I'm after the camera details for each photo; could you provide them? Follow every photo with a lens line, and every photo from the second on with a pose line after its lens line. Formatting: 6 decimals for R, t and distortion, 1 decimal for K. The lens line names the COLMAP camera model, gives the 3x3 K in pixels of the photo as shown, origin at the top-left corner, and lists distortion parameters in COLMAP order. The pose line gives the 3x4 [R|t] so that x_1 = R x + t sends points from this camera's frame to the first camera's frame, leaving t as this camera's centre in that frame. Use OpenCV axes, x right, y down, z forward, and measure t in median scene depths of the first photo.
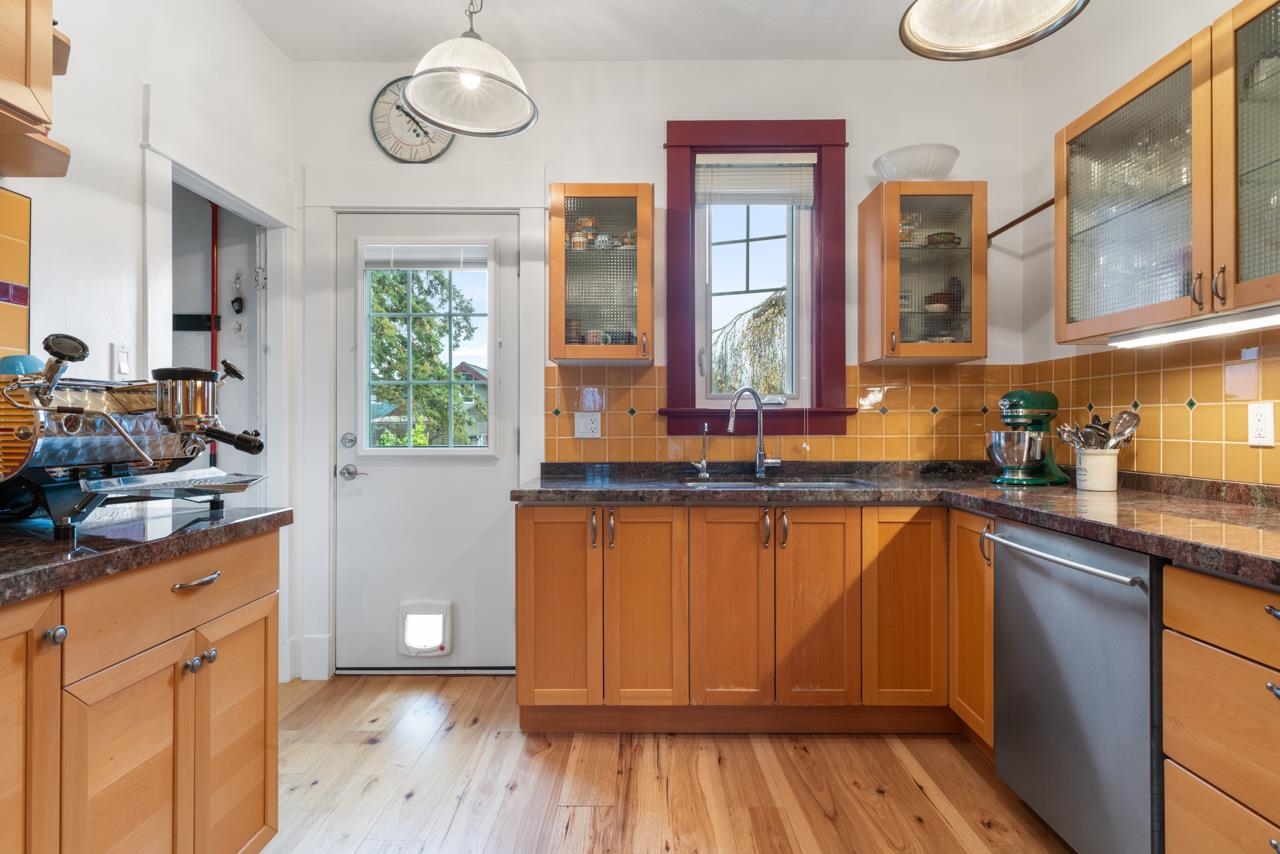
lens RADIAL K [[654.5, 0, 642.1], [0, 654.5, 426.3], [0, 0, 1]] dist [0.000975, 0.000182]
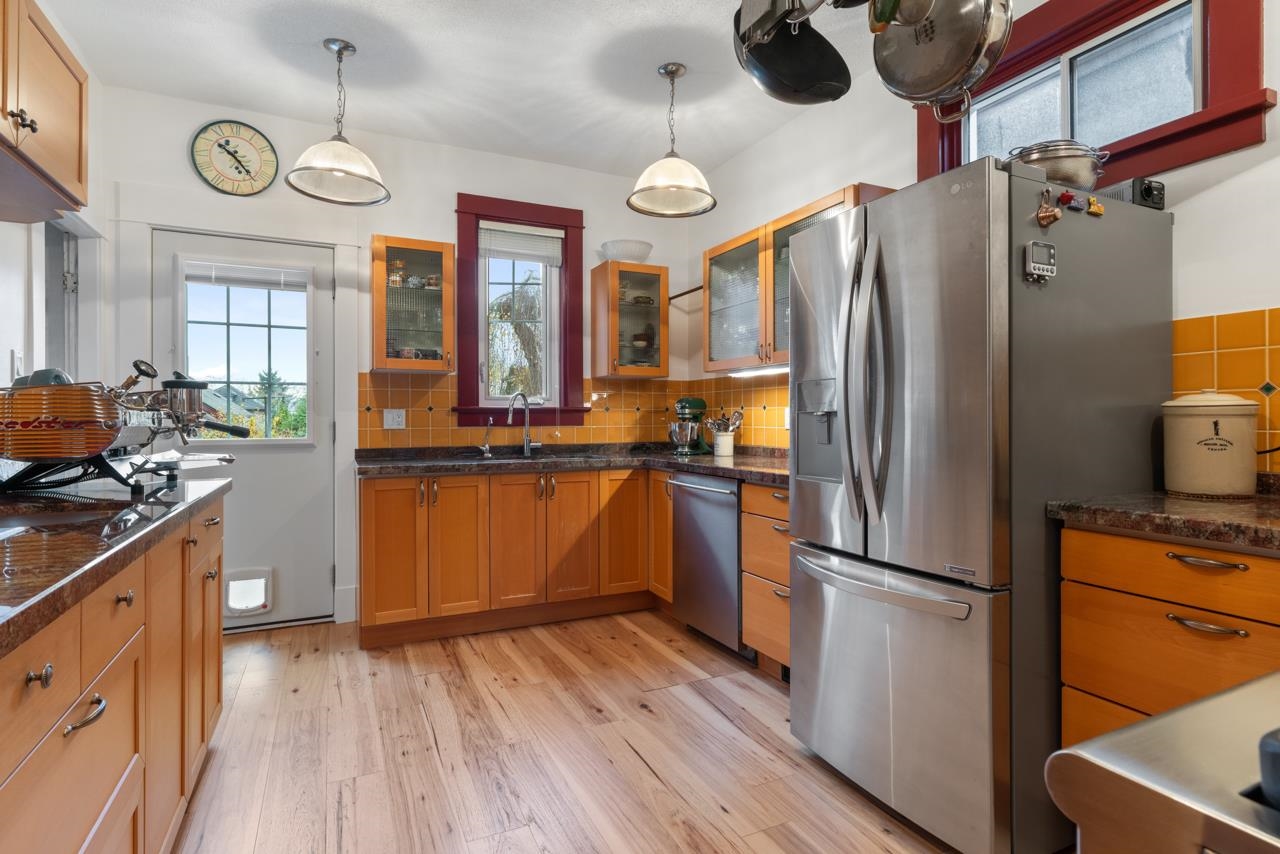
lens RADIAL K [[654.5, 0, 642.1], [0, 654.5, 426.3], [0, 0, 1]] dist [0.000975, 0.000182]
pose [[0.900732, -0.005358, 0.434342, -0.229104], [0.001394, 0.999954, 0.009445, 0.000920], [-0.434373, -0.007902, 0.900699, -0.417898]]
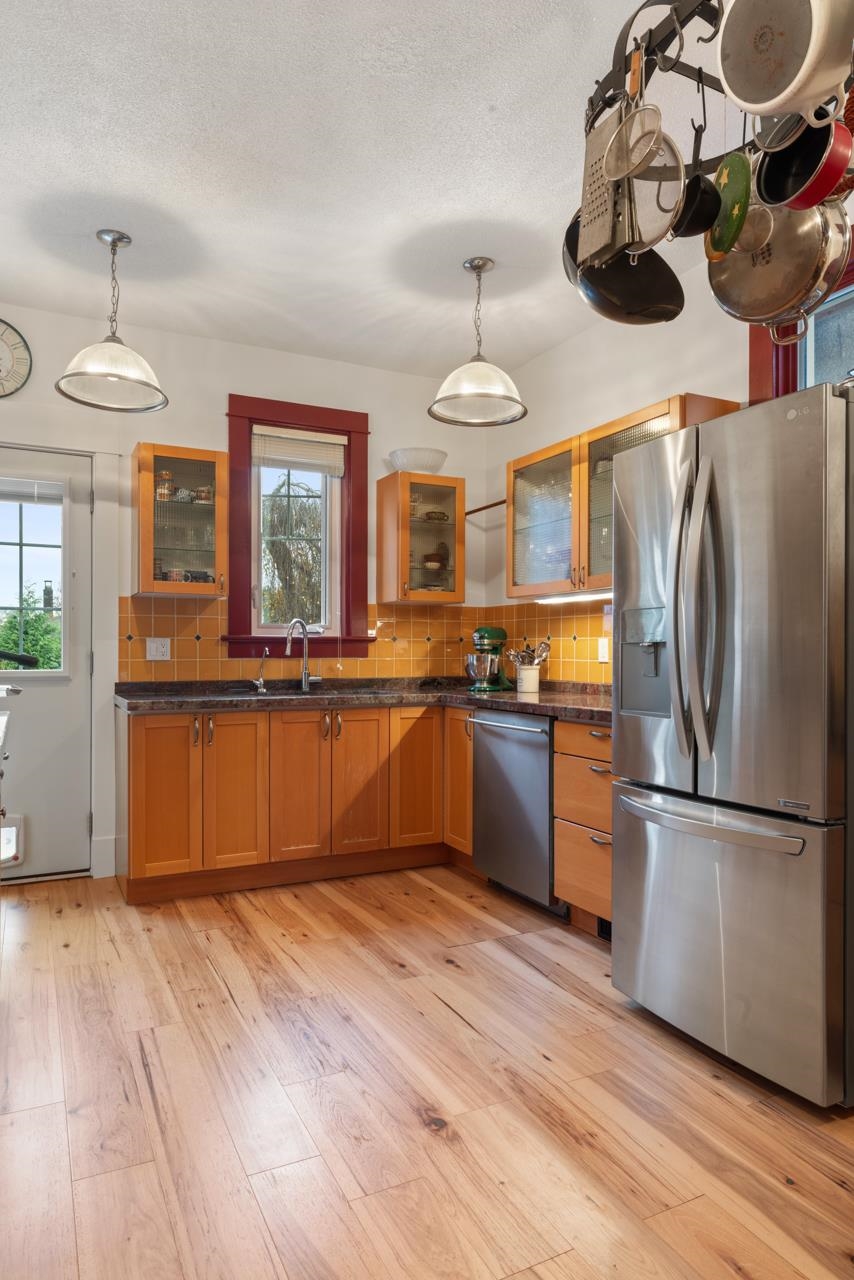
lens RADIAL K [[795.2, 0, 411.3], [0, 795.2, 663.6], [0, 0, 1]] dist [0.002070, 0.000391]
pose [[0.898334, -0.003474, 0.439299, -0.333744], [-0.002749, 0.999905, 0.013528, 0.003809], [-0.439304, -0.013360, 0.898239, -0.497976]]
